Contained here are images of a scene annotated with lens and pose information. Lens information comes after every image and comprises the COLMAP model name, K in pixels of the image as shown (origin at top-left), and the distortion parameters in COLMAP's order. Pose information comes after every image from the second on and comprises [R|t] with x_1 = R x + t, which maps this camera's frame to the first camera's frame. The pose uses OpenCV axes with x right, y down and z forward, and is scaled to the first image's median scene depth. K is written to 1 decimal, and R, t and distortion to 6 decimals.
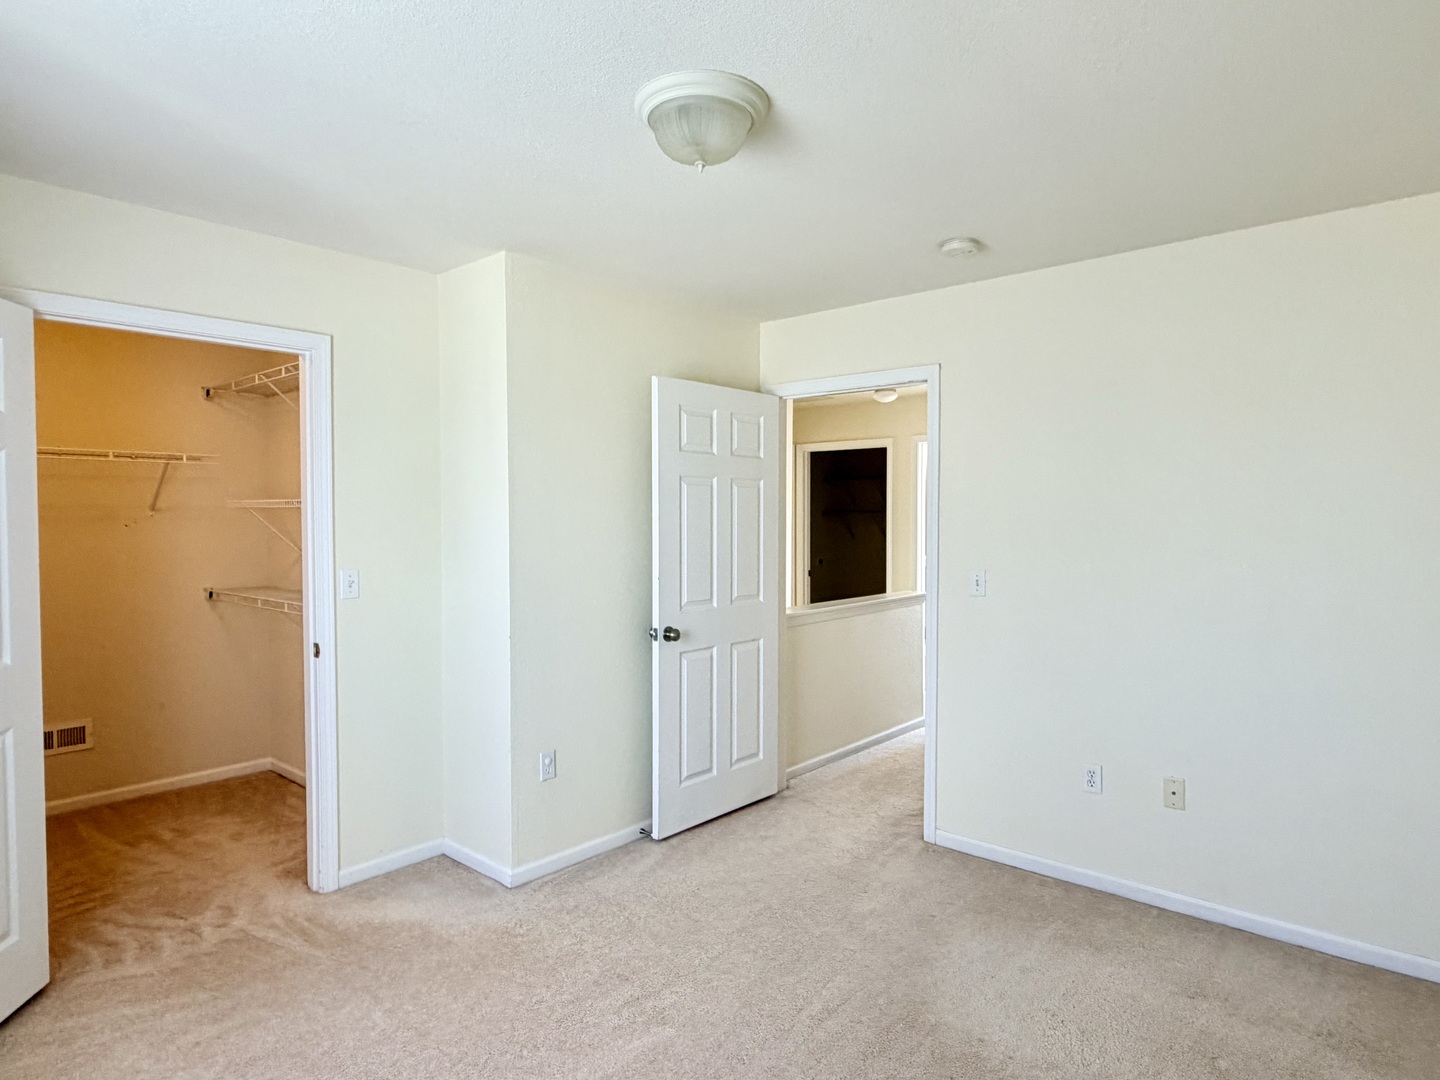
lens RADIAL K [[832.4, 0, 713.9], [0, 832.4, 552.7], [0, 0, 1]] dist [0.001917, 0.000453]
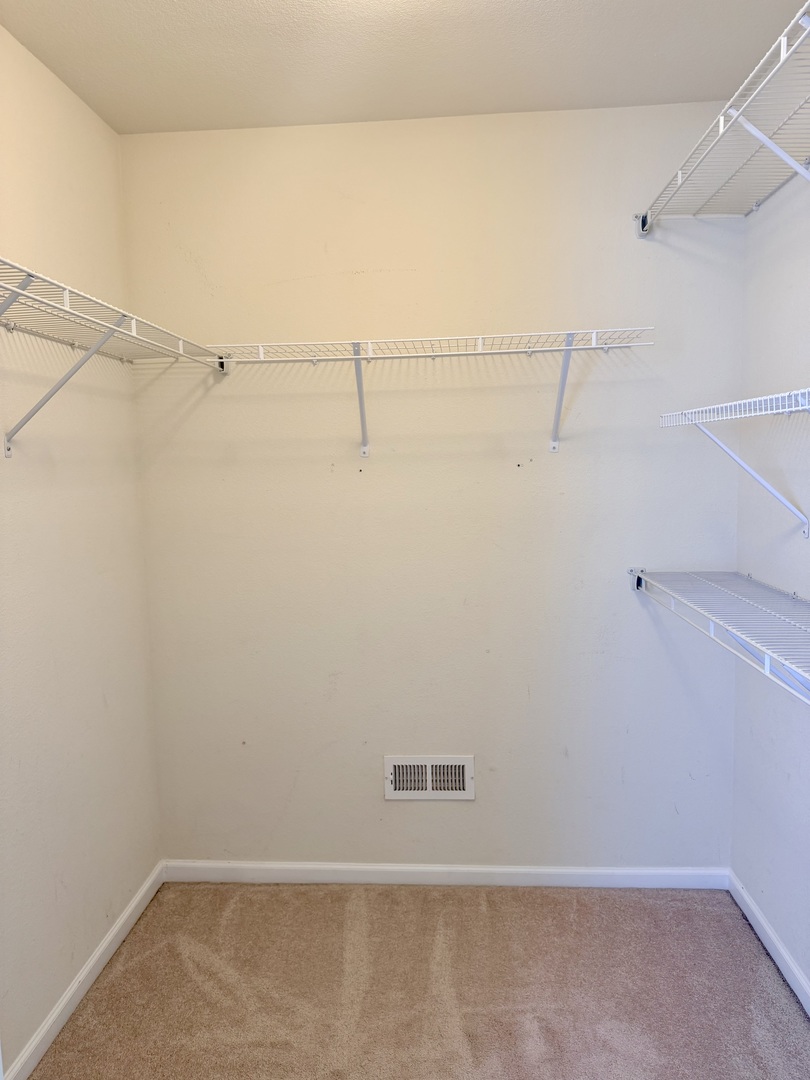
lens RADIAL K [[757.6, 0, 400.3], [0, 757.6, 544.8], [0, 0, 1]] dist [0.024256, -0.036276]
pose [[0.607012, 0.064753, -0.792050, -0.301330], [-0.003680, 0.996893, 0.078680, -0.017146], [0.794684, -0.044845, 0.605364, 0.574814]]
